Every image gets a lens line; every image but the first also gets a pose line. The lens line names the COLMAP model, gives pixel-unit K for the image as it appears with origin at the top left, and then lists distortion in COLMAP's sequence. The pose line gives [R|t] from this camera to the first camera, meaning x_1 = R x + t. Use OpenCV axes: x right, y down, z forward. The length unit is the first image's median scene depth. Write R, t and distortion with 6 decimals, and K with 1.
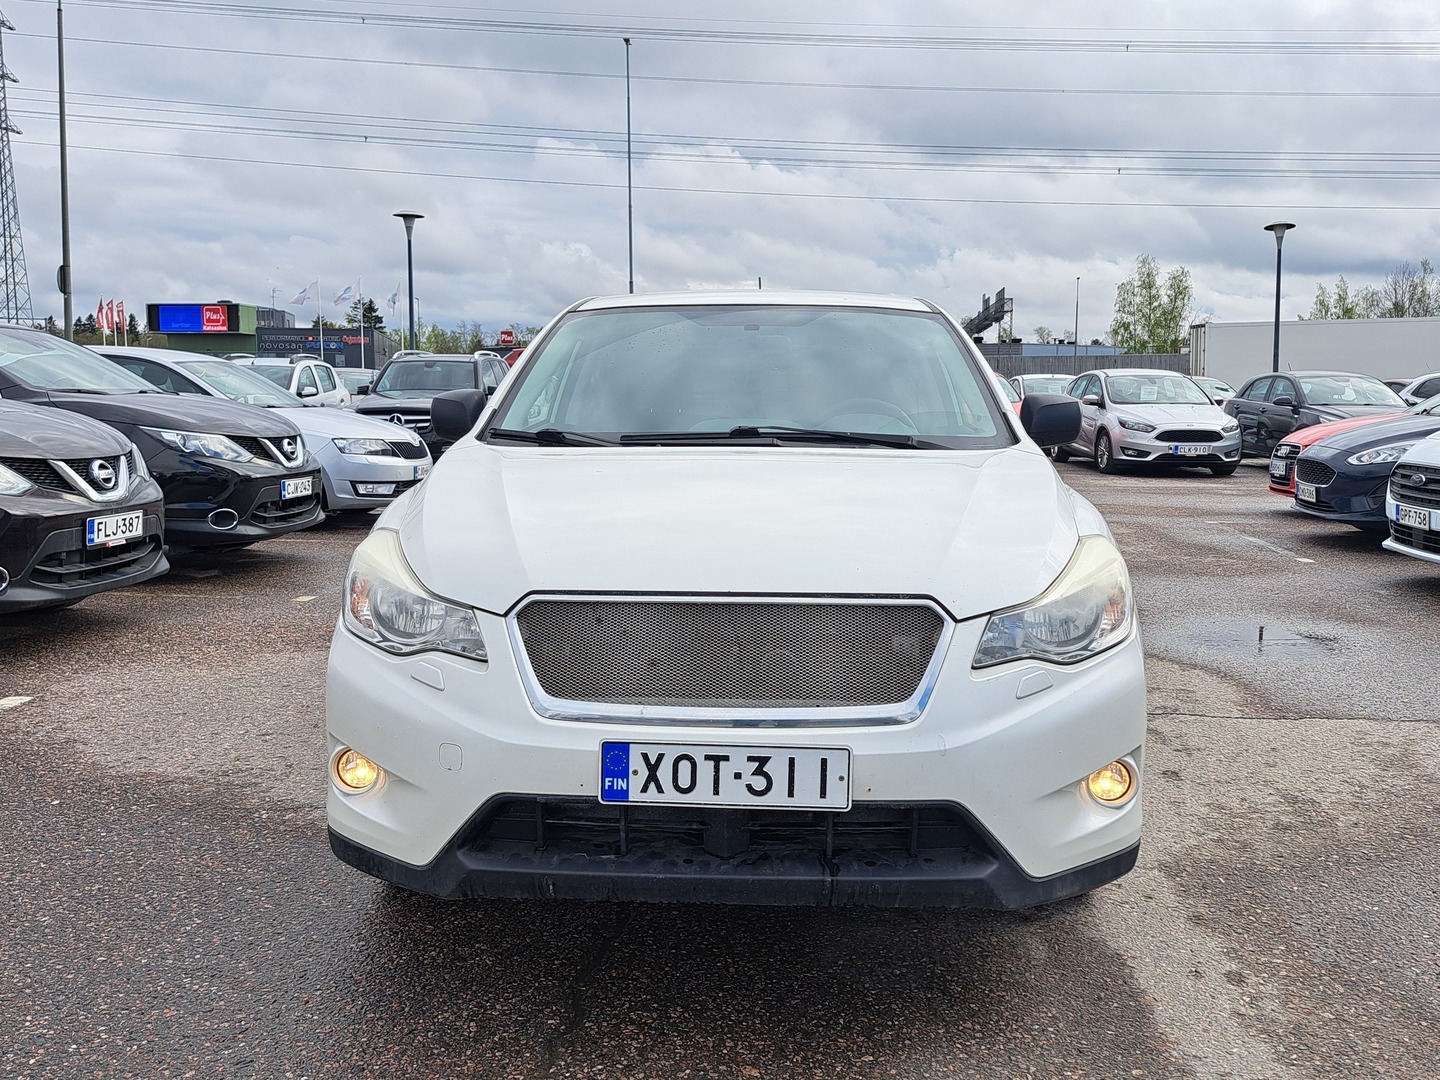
lens RADIAL K [[1286.7, 0, 729.6], [0, 1286.7, 545.3], [0, 0, 1]] dist [0.085455, -0.098277]
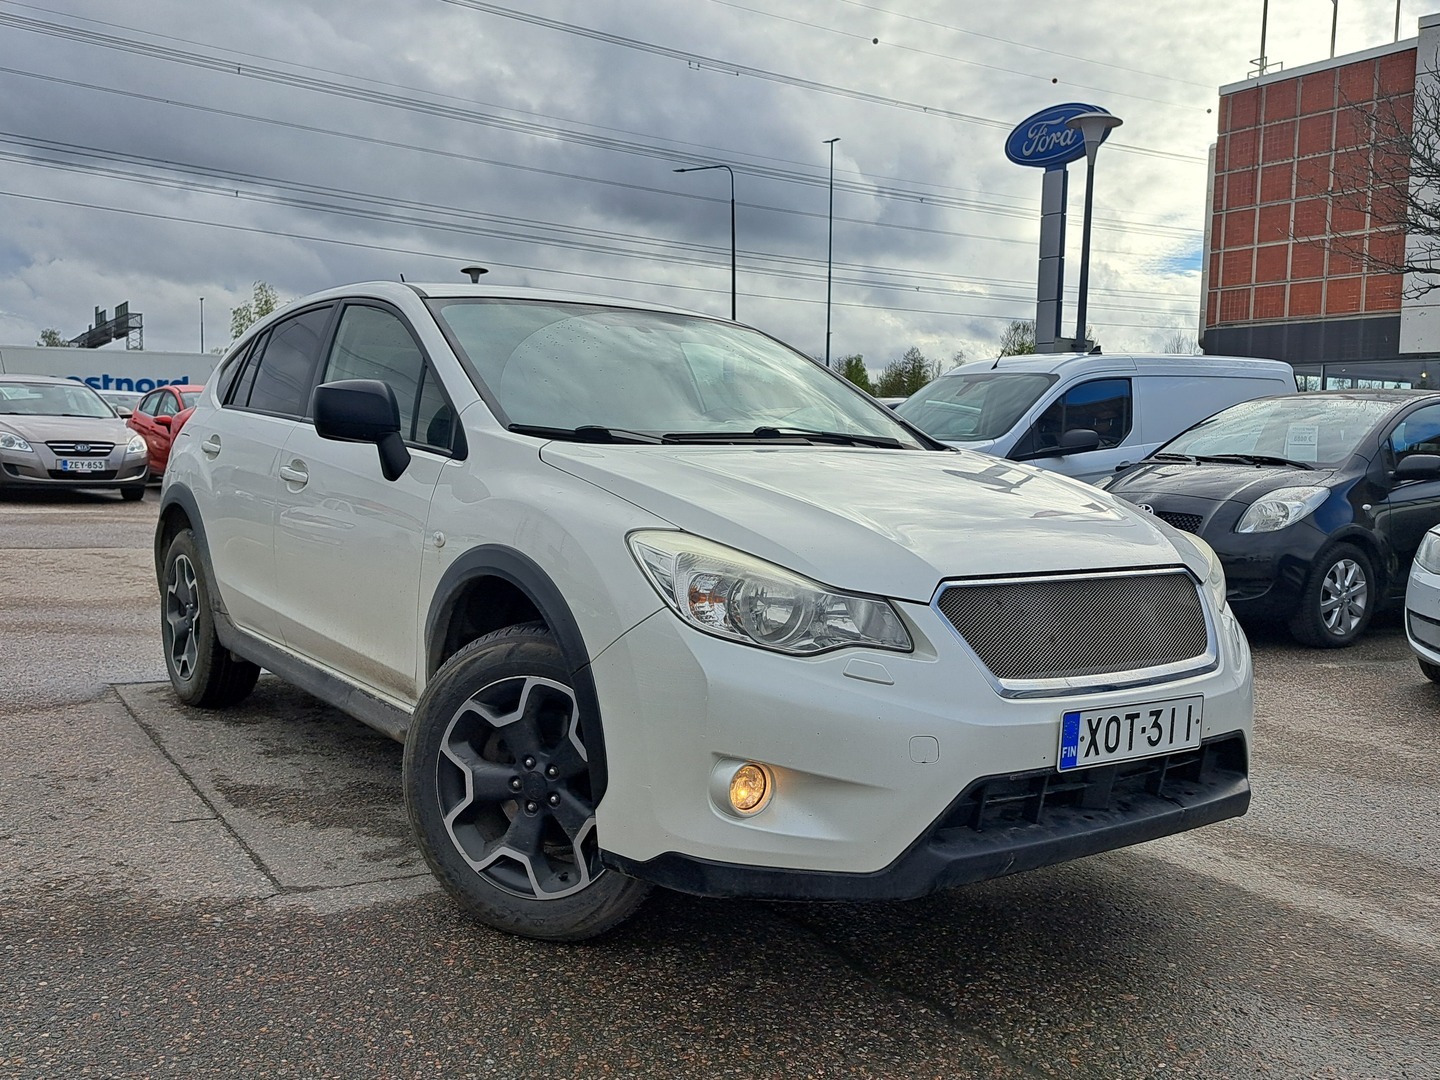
lens RADIAL K [[1286.7, 0, 712.3], [0, 1286.7, 542.8], [0, 0, 1]] dist [0.085455, -0.098277]
pose [[0.793352, -0.033111, 0.607862, -0.859871], [0.047802, 0.998825, -0.007981, 0.007124], [-0.606883, 0.035389, 0.794003, 0.292508]]
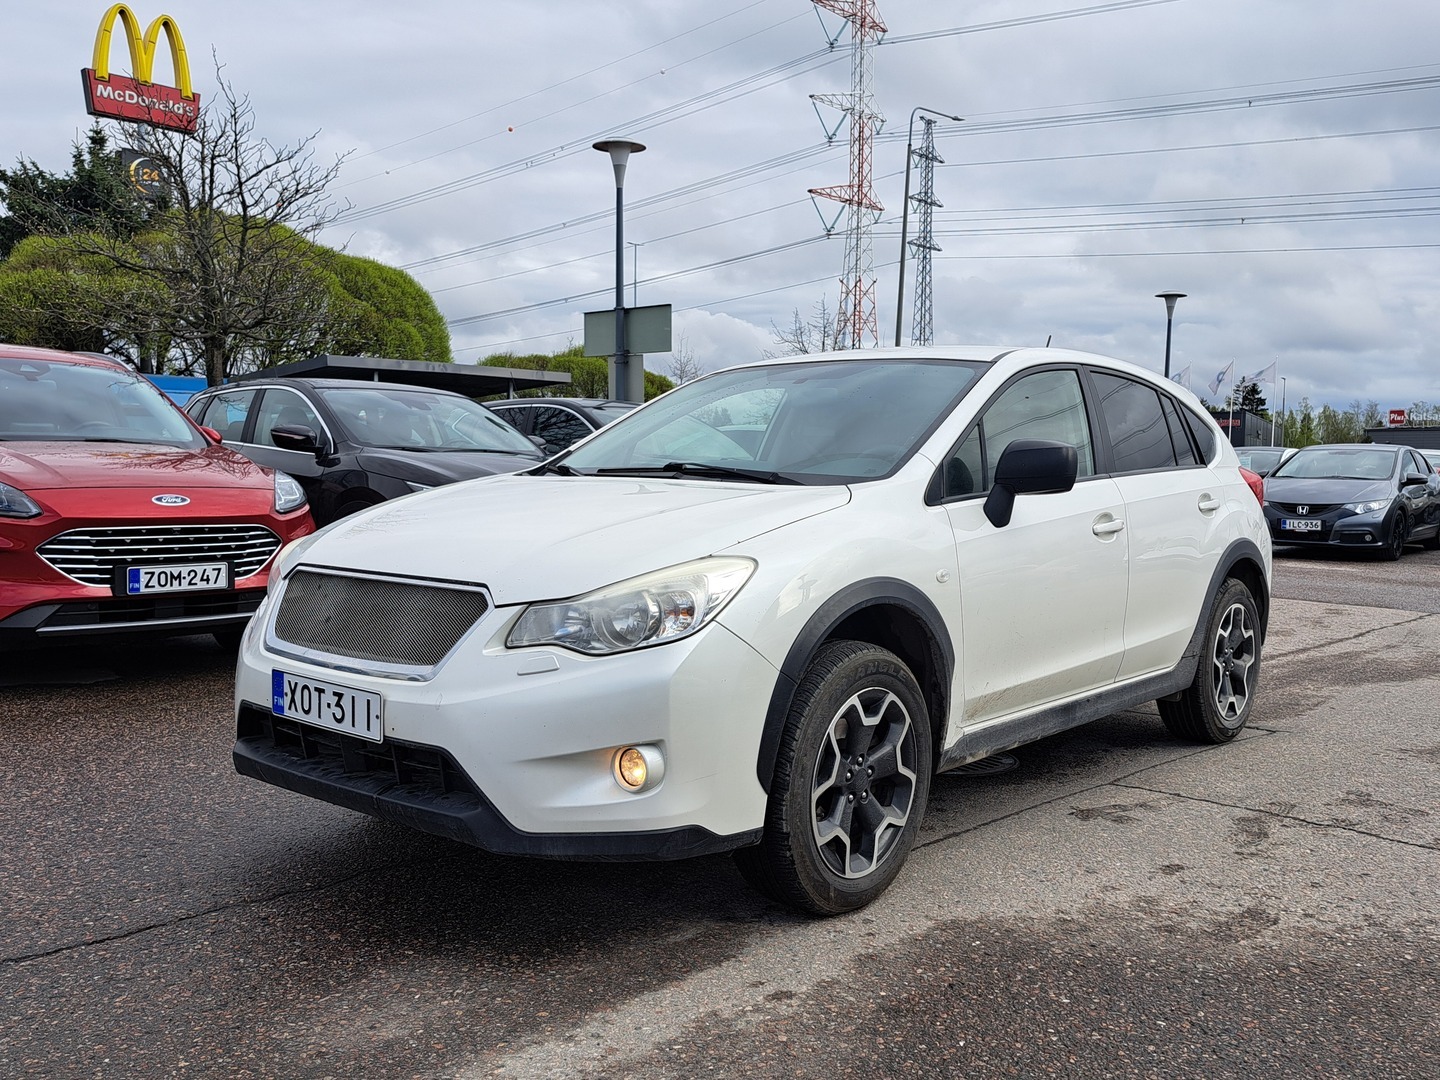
lens RADIAL K [[1286.7, 0, 749.0], [0, 1286.7, 554.1], [0, 0, 1]] dist [0.085455, -0.098277]
pose [[0.795166, 0.052526, -0.604113, 1.016555], [-0.087305, 0.995779, -0.028335, 0.021870], [0.600075, 0.075273, 0.796395, 0.167583]]
